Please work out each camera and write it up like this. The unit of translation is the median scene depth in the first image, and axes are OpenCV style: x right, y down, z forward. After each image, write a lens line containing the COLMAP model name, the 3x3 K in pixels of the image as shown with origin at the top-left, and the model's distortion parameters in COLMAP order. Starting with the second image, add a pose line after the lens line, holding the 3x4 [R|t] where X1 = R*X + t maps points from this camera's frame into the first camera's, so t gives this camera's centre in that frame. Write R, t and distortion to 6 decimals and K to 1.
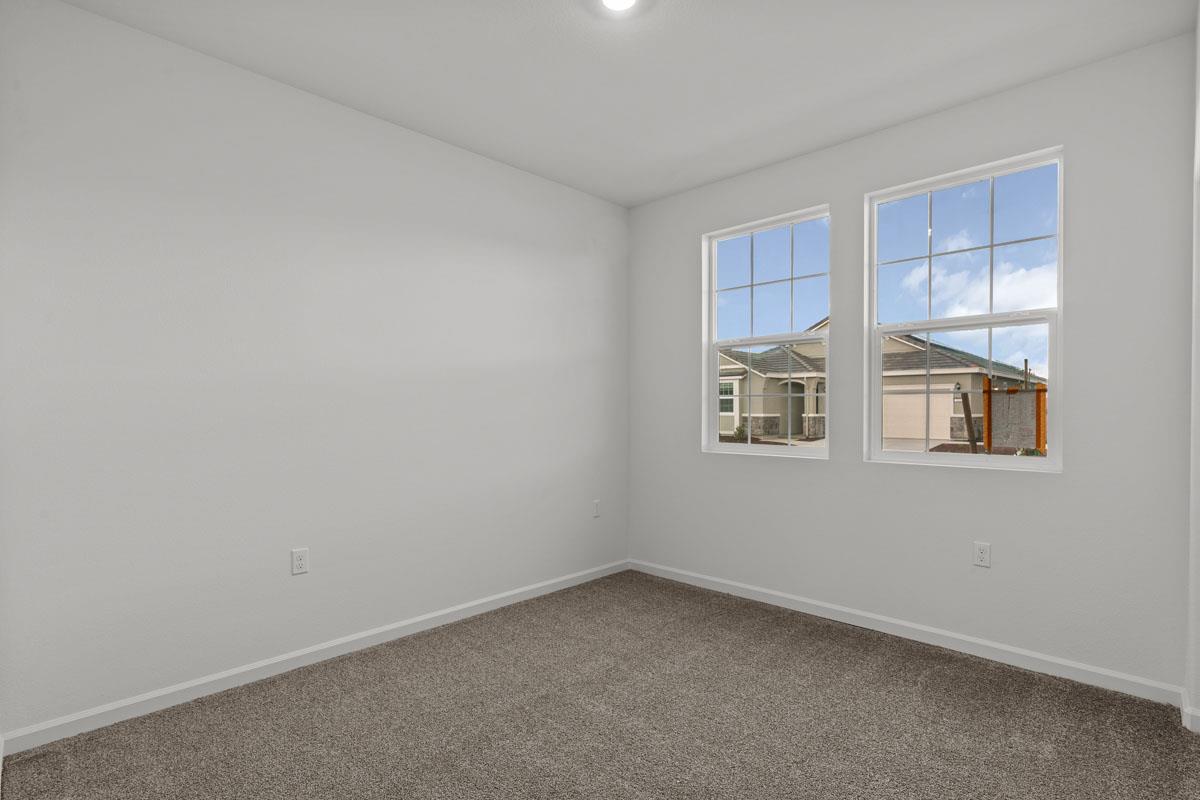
lens RADIAL K [[598.1, 0, 599.0], [0, 598.1, 418.3], [0, 0, 1]] dist [-0.000264, -0.000064]
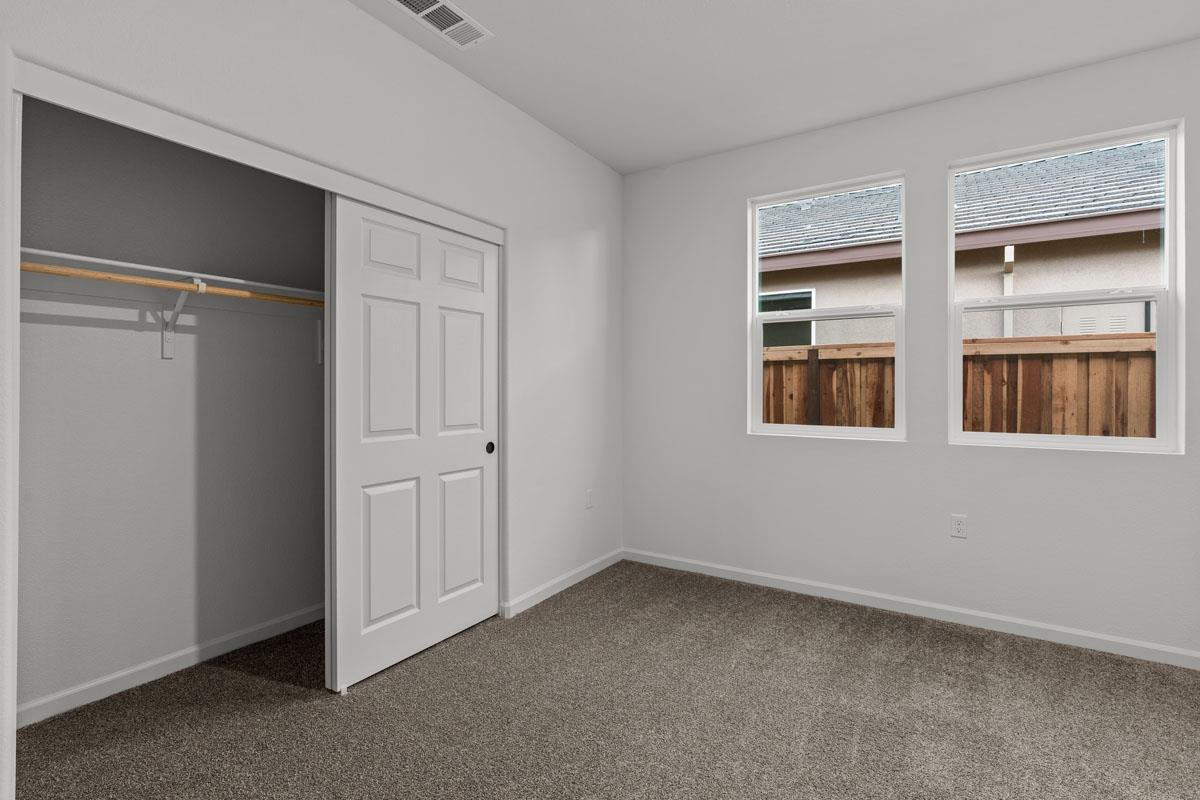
lens RADIAL K [[549.6, 0, 602.3], [0, 549.6, 385.9], [0, 0, 1]] dist [0.000512, 0.000095]
pose [[0.977763, 0.001937, 0.209705, -0.168584], [0.001884, 0.999836, -0.018023, -0.002967], [-0.209706, 0.018018, 0.977598, 0.170609]]
